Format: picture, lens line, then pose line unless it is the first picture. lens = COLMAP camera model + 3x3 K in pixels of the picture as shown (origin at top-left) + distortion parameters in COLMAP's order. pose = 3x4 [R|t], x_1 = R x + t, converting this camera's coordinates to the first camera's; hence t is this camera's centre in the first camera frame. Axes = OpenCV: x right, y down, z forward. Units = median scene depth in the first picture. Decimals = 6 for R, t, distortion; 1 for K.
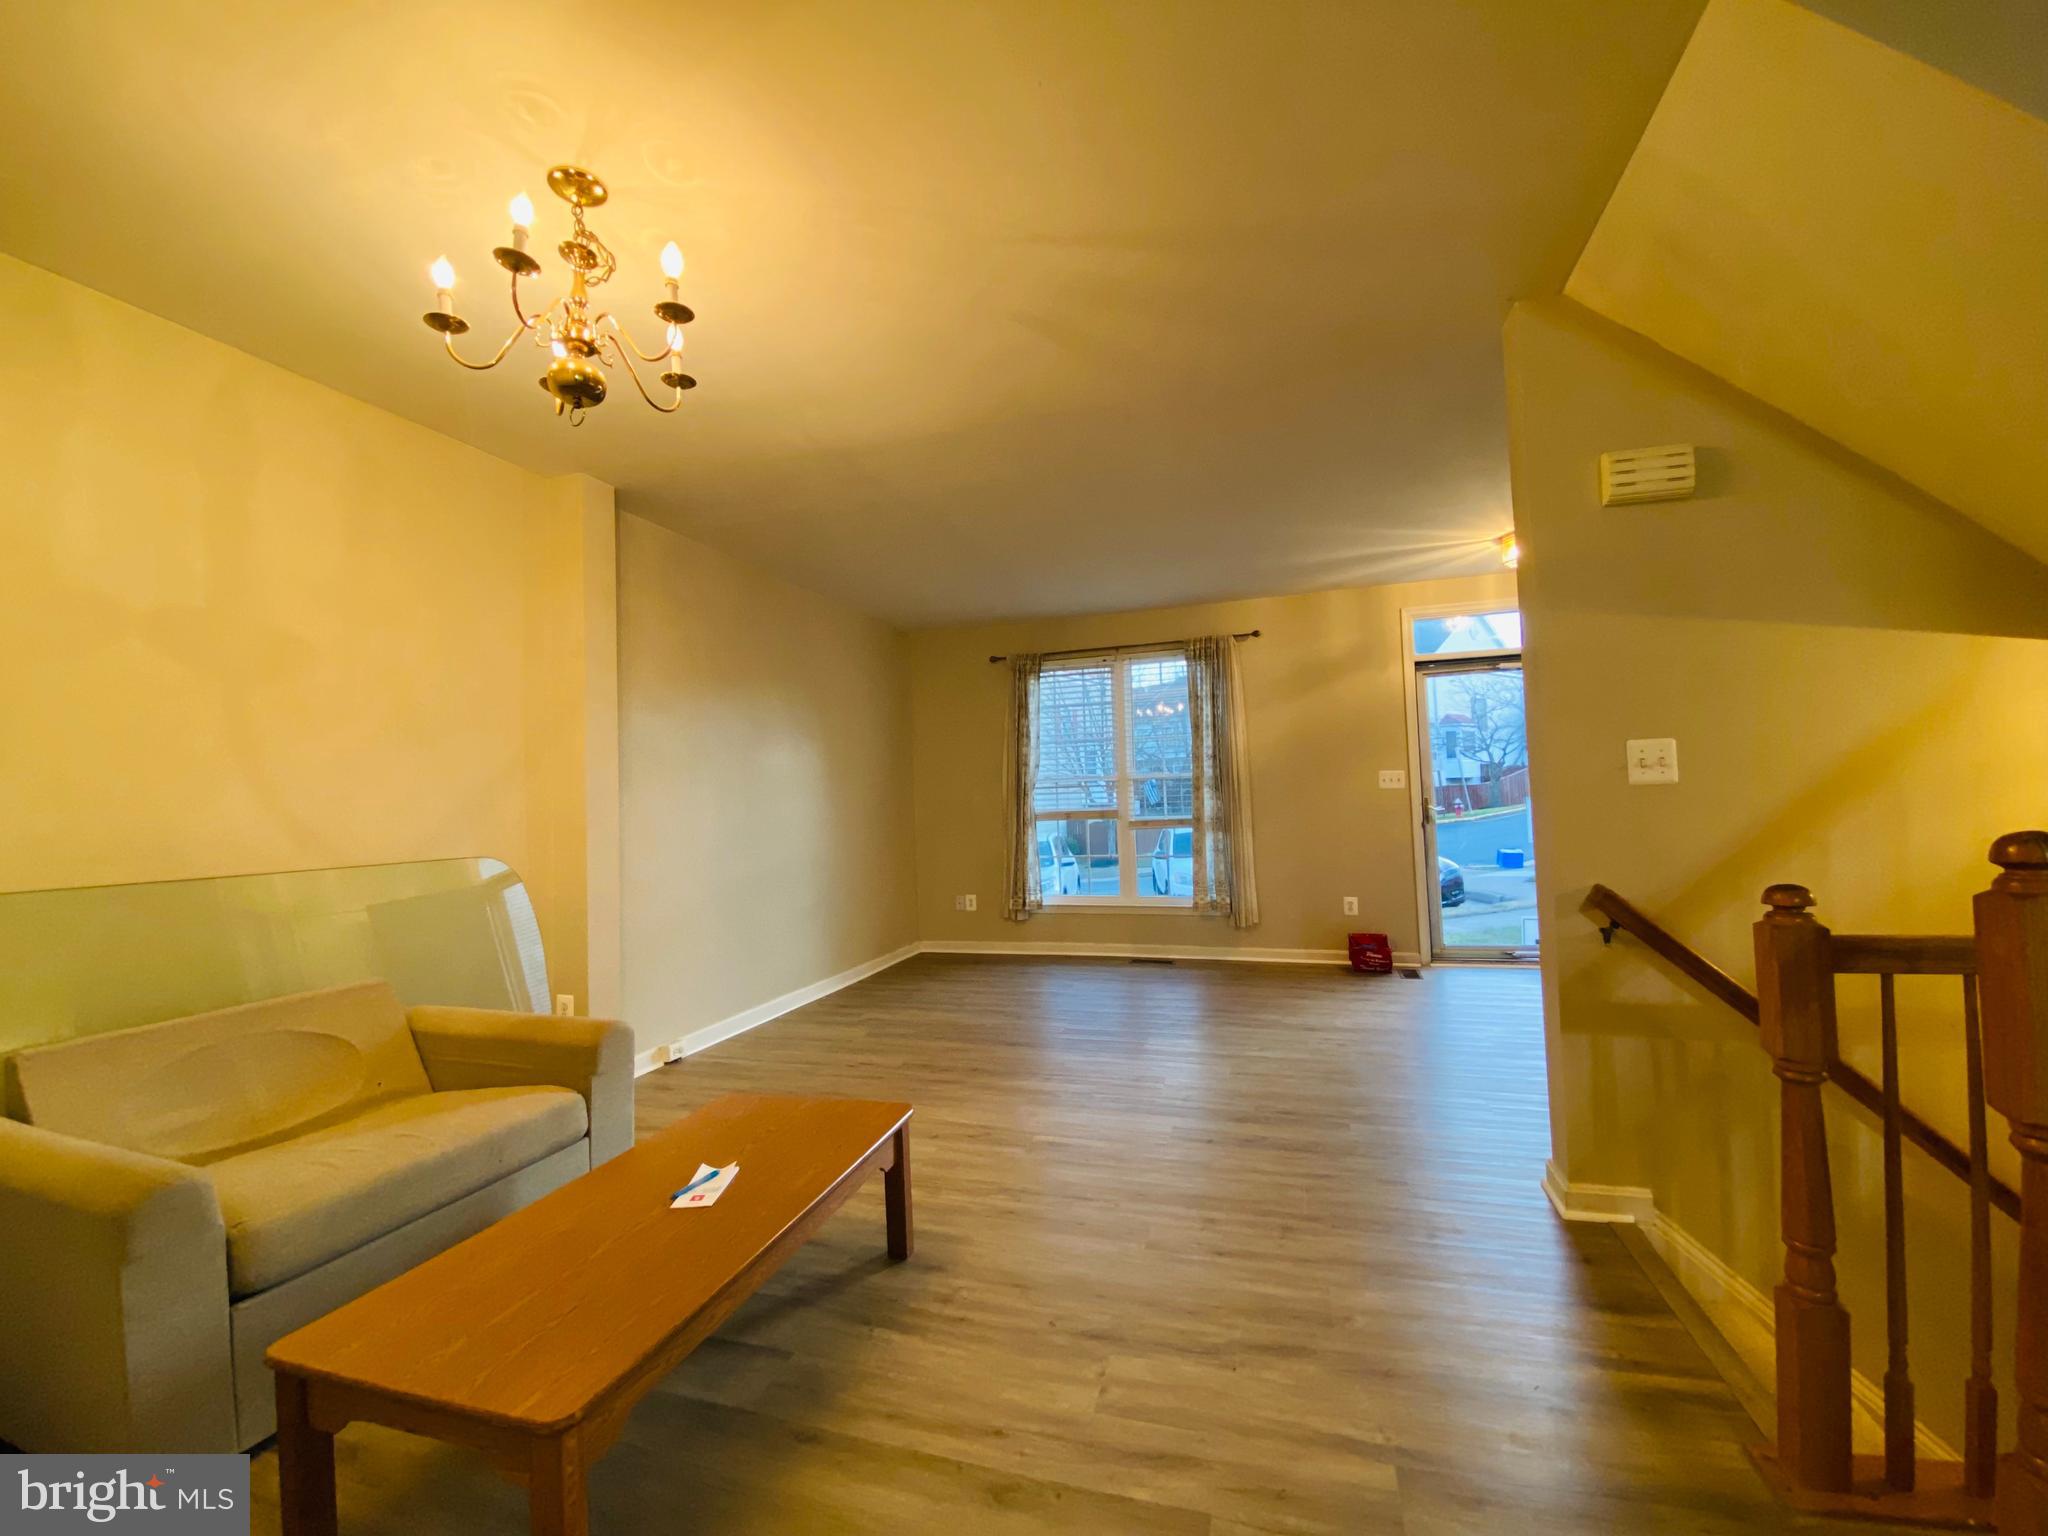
lens RADIAL K [[823.9, 0, 1045.2], [0, 823.9, 772.7], [0, 0, 1]] dist [0.002797, -0.012591]
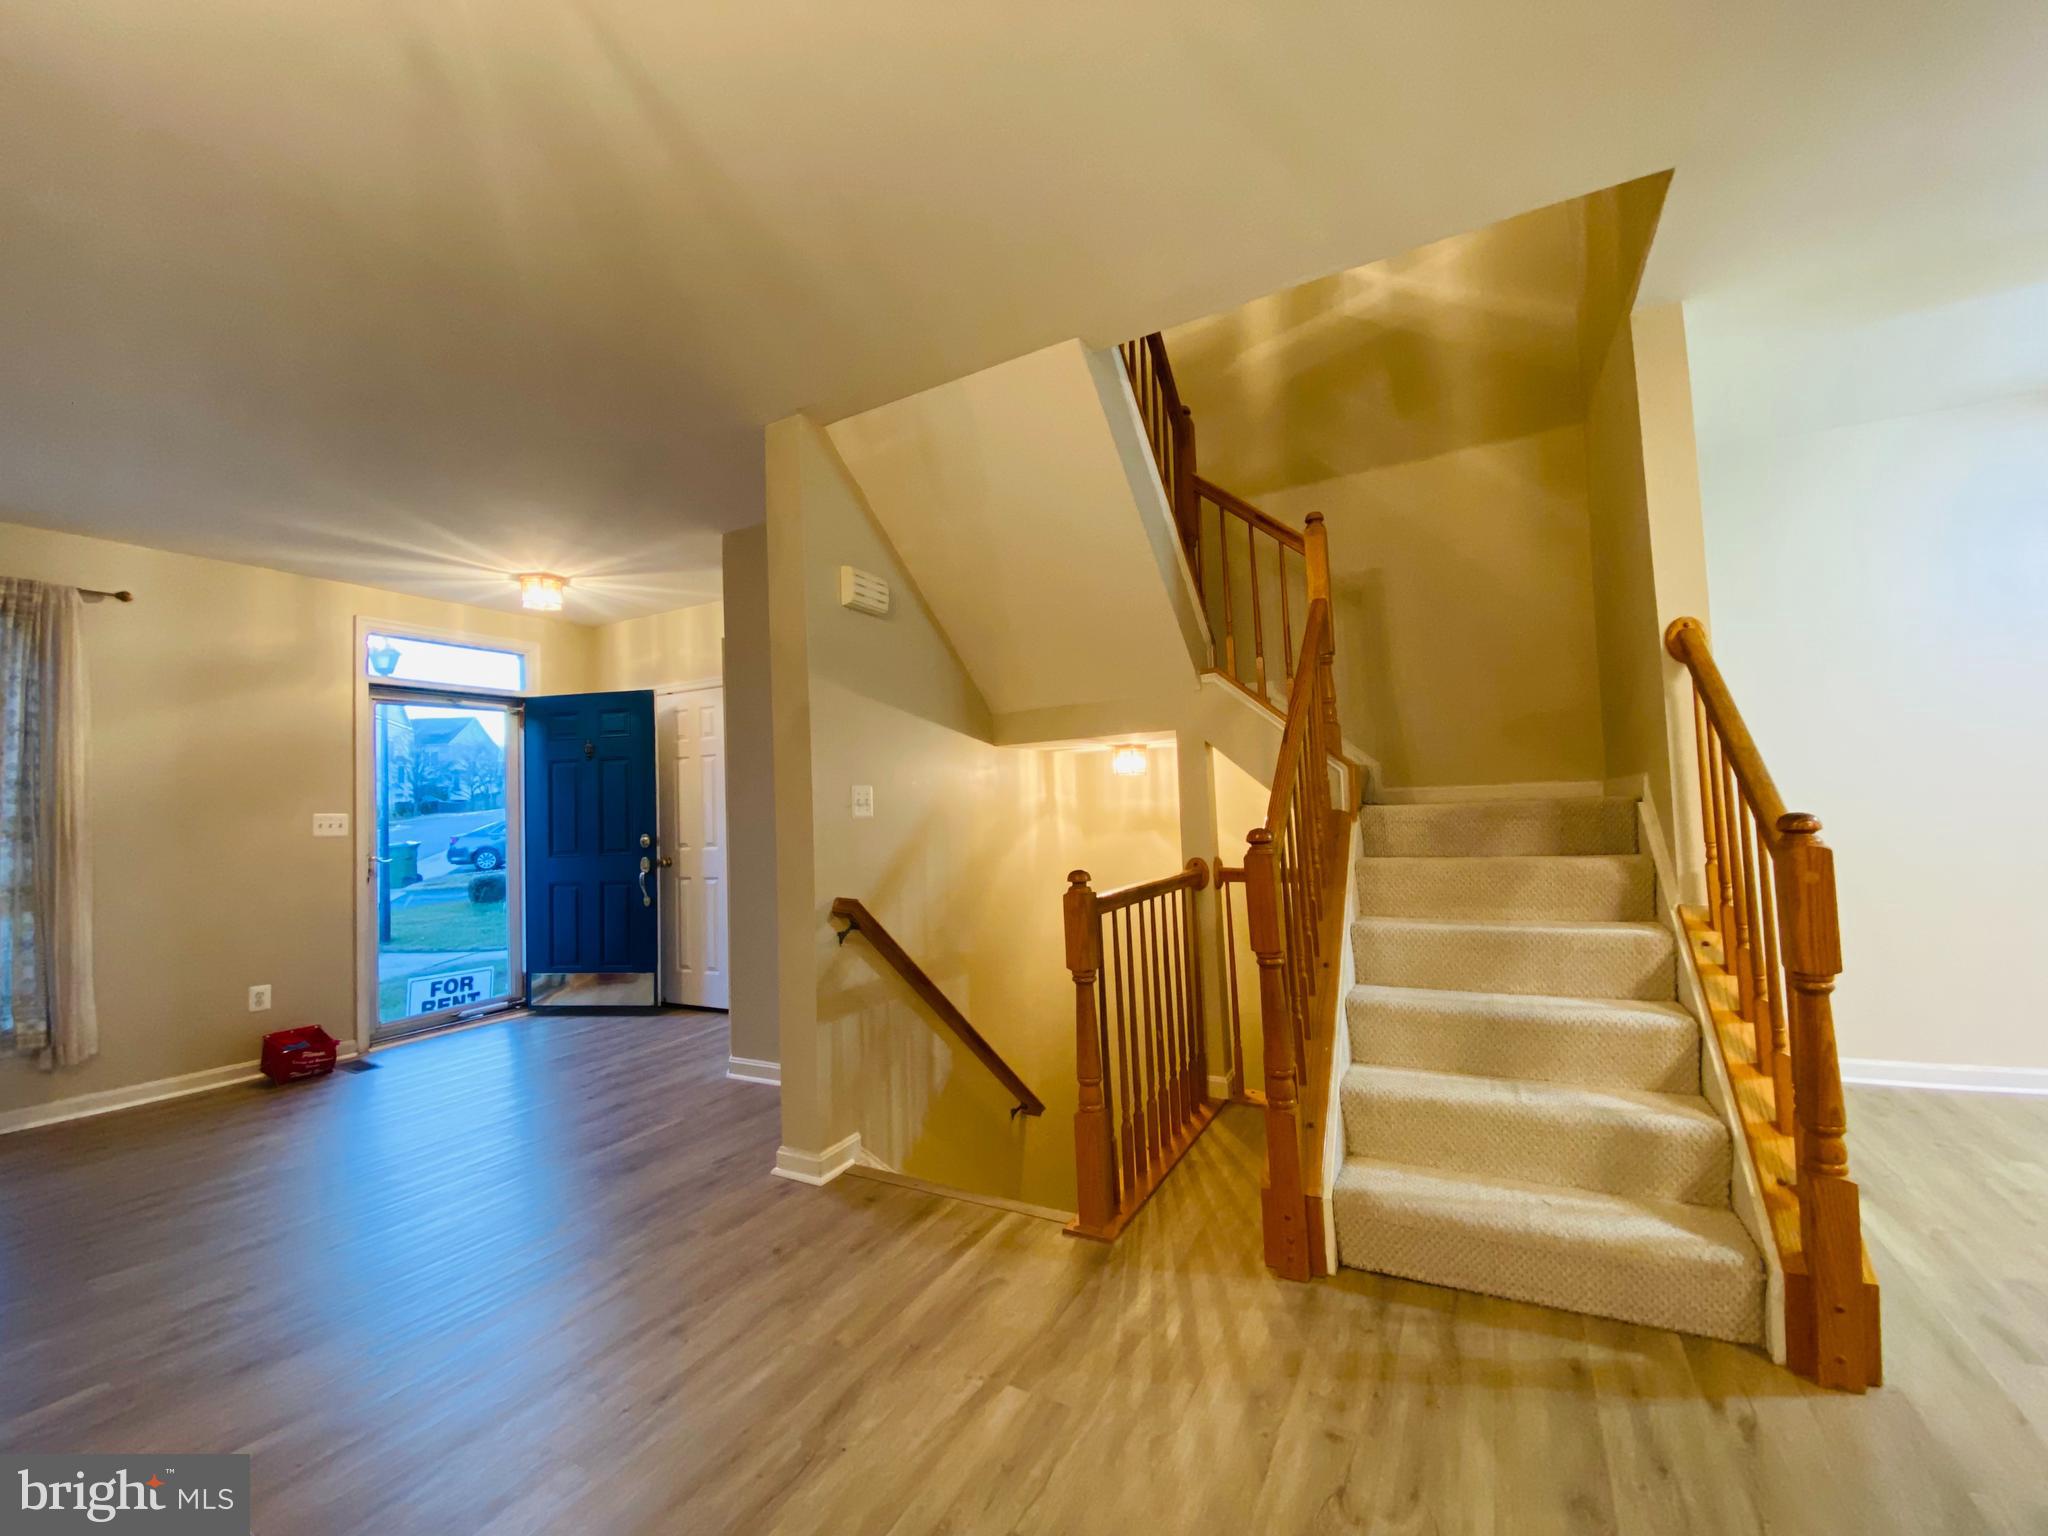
lens RADIAL K [[823.9, 0, 1012.1], [0, 823.9, 760.1], [0, 0, 1]] dist [0.002797, -0.012591]
pose [[0.206689, 0.086090, 0.974612, -0.220504], [-0.000567, 0.996132, -0.087871, 0.015527], [-0.978407, 0.017609, 0.205938, 0.201427]]
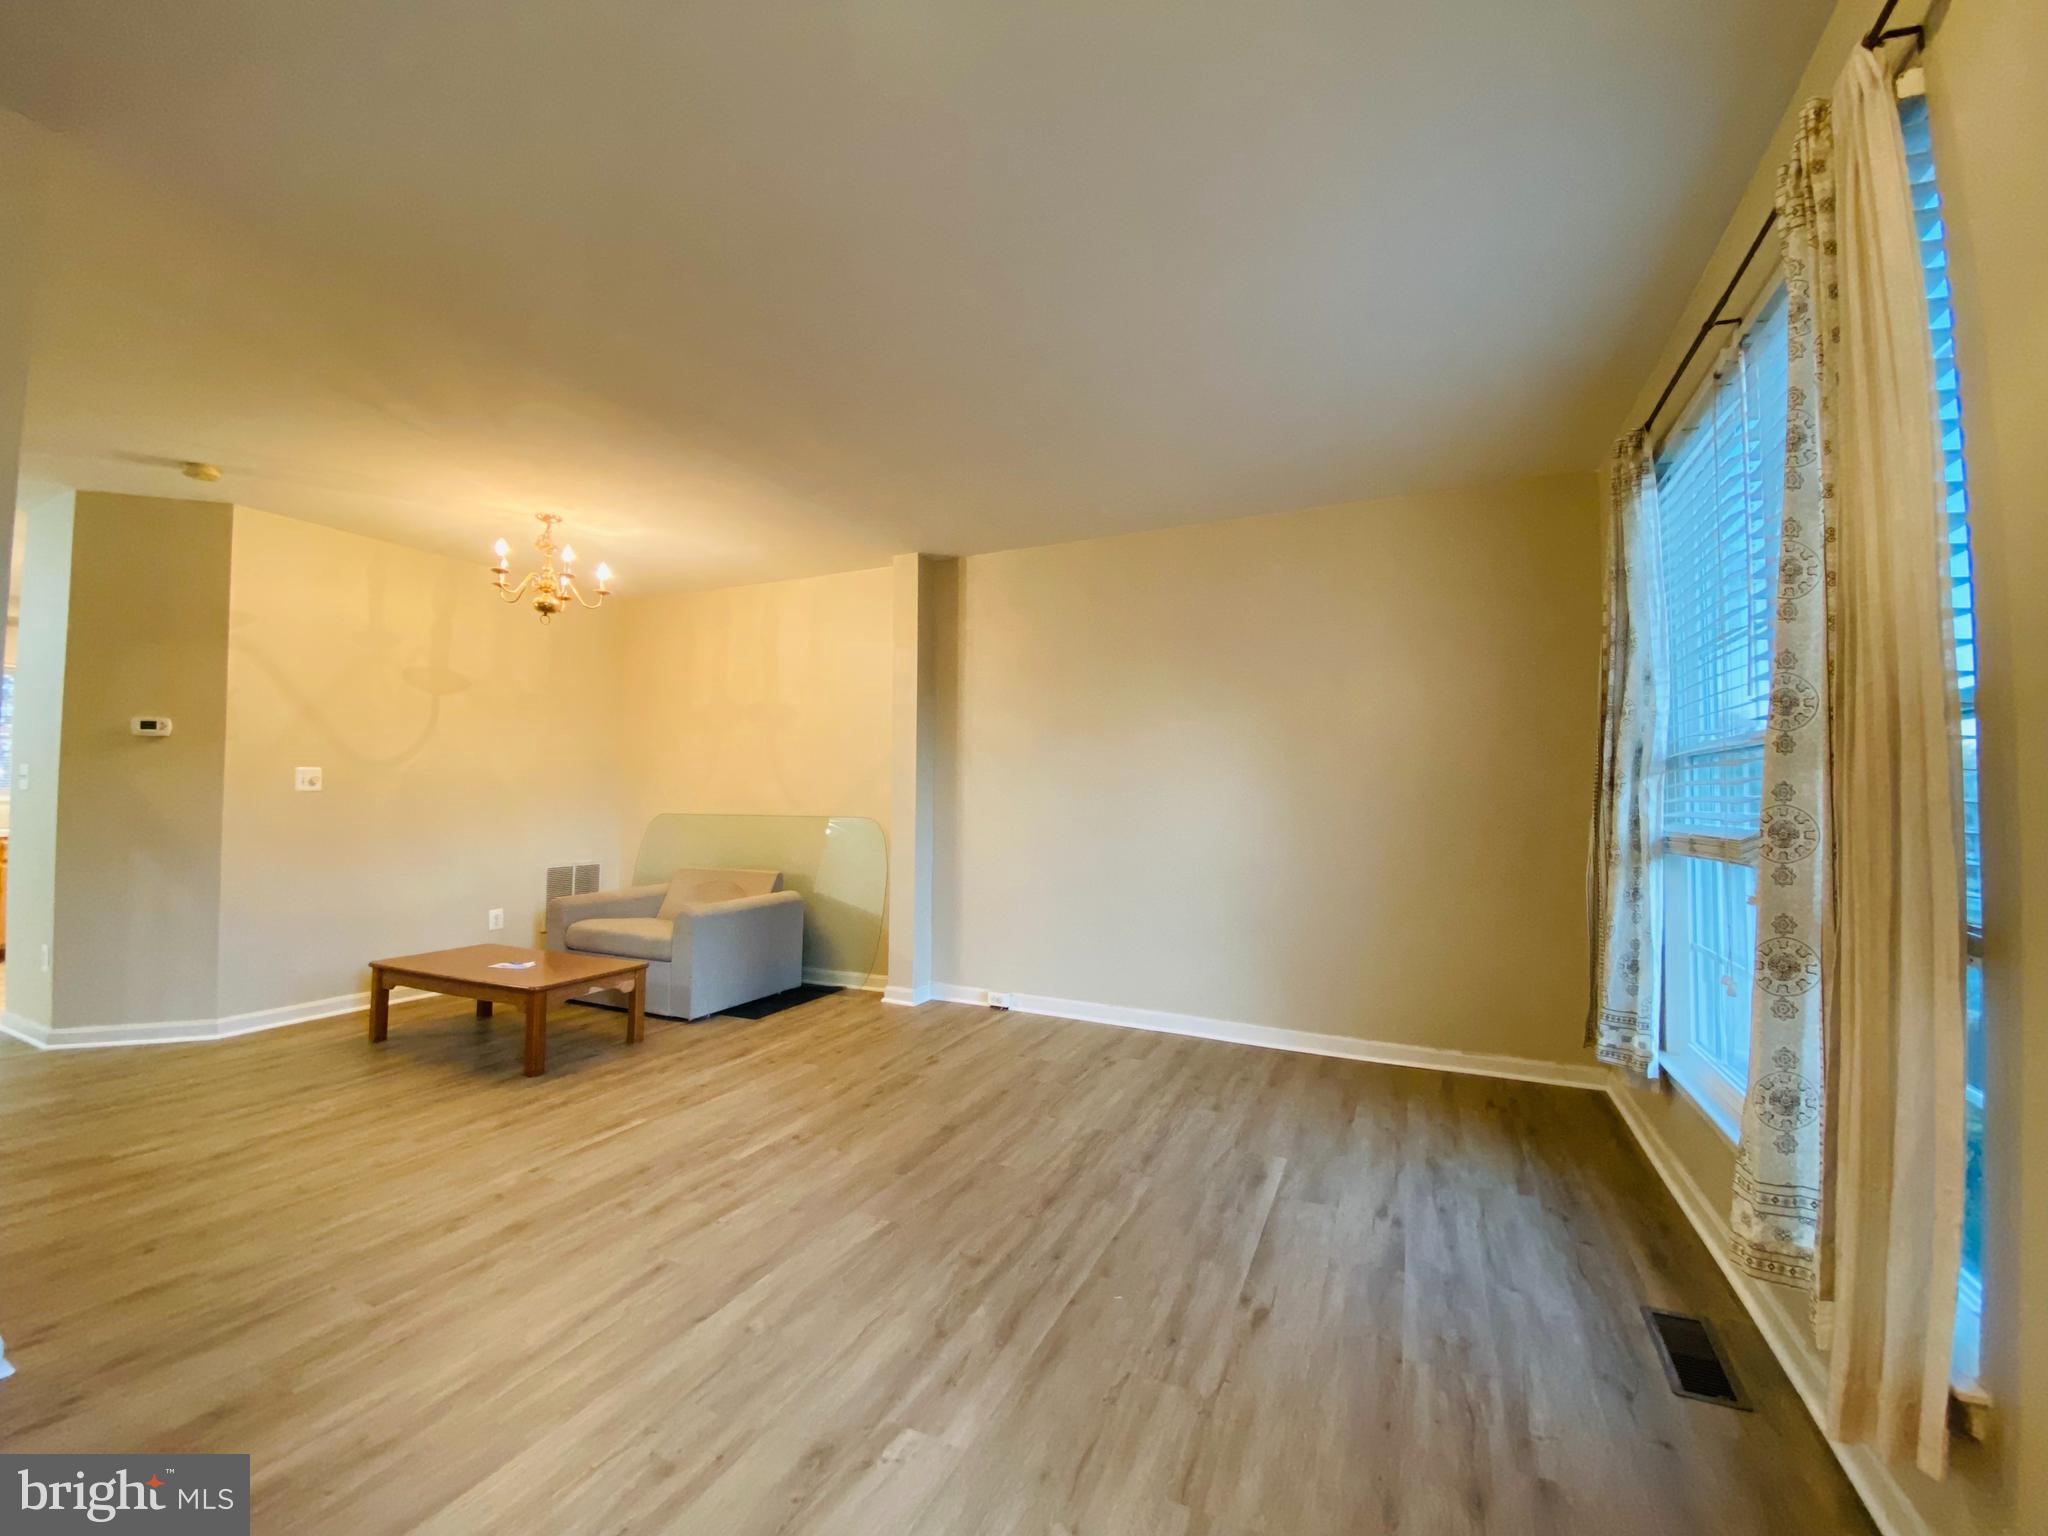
lens RADIAL K [[823.9, 0, 1029.4], [0, 823.9, 770.7], [0, 0, 1]] dist [0.002797, -0.012591]
pose [[-0.142720, -0.000359, -0.989763, 0.513408], [0.023852, 0.999708, -0.003802, 0.010993], [0.989476, -0.024150, -0.142670, 0.890583]]
